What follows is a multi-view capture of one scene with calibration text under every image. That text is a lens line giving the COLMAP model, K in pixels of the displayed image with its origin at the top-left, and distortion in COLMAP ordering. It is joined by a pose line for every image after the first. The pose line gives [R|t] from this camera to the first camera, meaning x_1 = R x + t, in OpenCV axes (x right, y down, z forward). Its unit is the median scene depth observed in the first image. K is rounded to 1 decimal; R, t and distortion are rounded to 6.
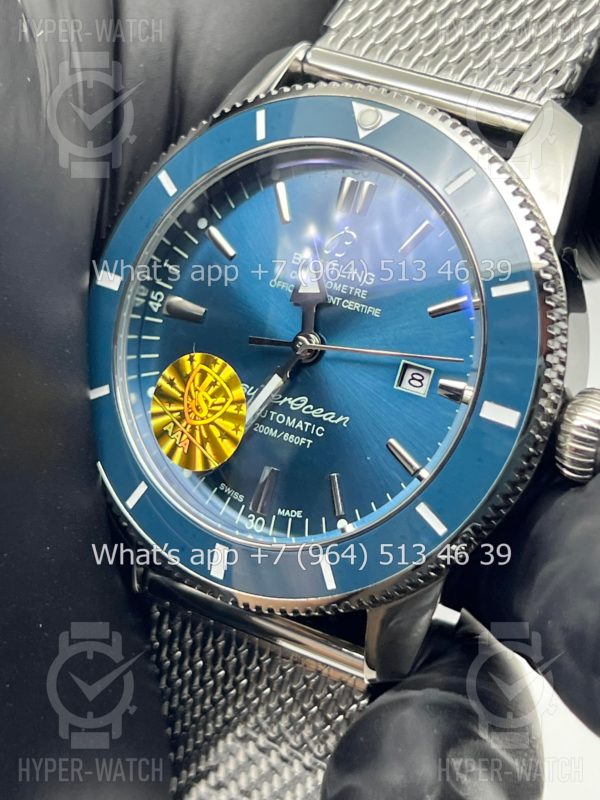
lens RADIAL K [[1919.5, 0, 278.5], [0, 1919.5, 400.7], [0, 0, 1]] dist [0.145203, 4.960781]
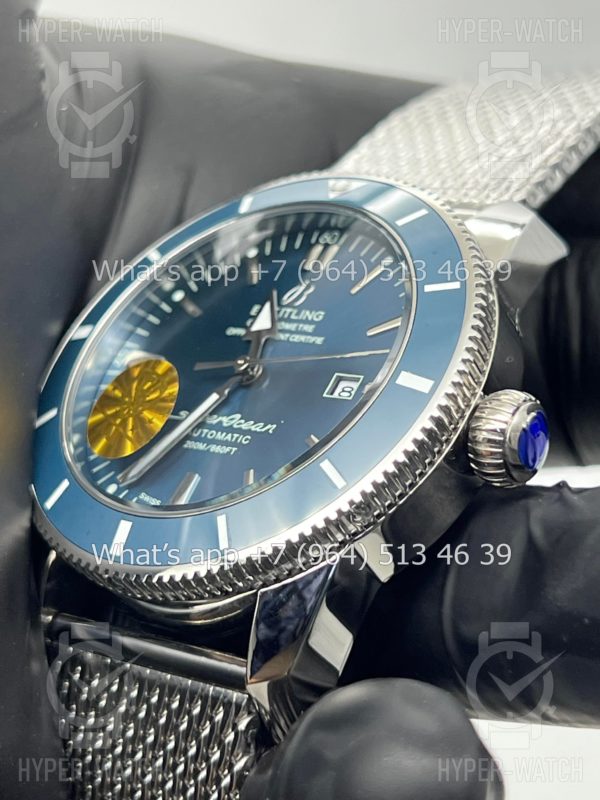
lens RADIAL K [[1919.5, 0, 278.5], [0, 1919.5, 400.7], [0, 0, 1]] dist [0.145203, 4.960781]
pose [[0.983823, 0.119484, -0.133475, 0.168384], [-0.170848, 0.849904, -0.498472, 0.491670], [0.053881, 0.513212, 0.856569, 0.134844]]
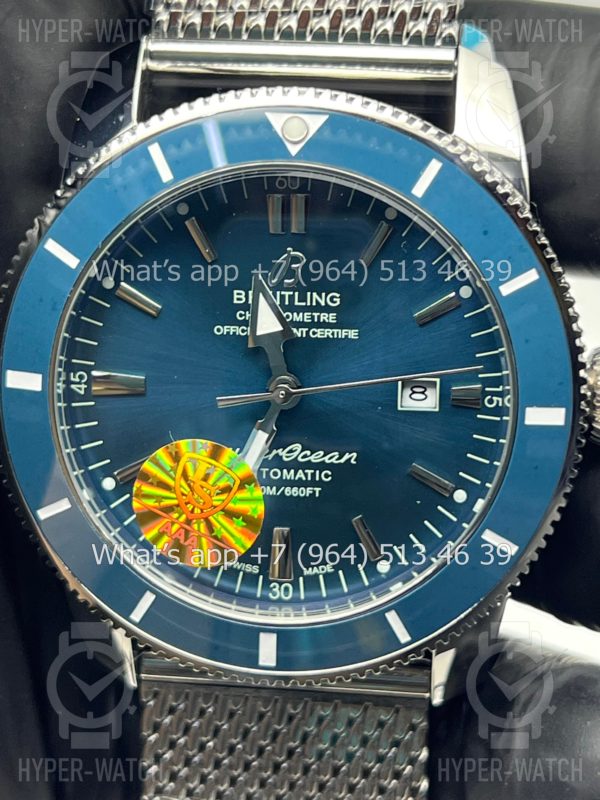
lens RADIAL K [[1919.5, 0, 278.5], [0, 1919.5, 400.7], [0, 0, 1]] dist [0.145203, 4.960781]
pose [[0.896024, -0.329949, 0.297109, -0.253500], [0.262920, 0.933512, 0.243780, -0.241528], [-0.357790, -0.140317, 0.923200, 0.180825]]
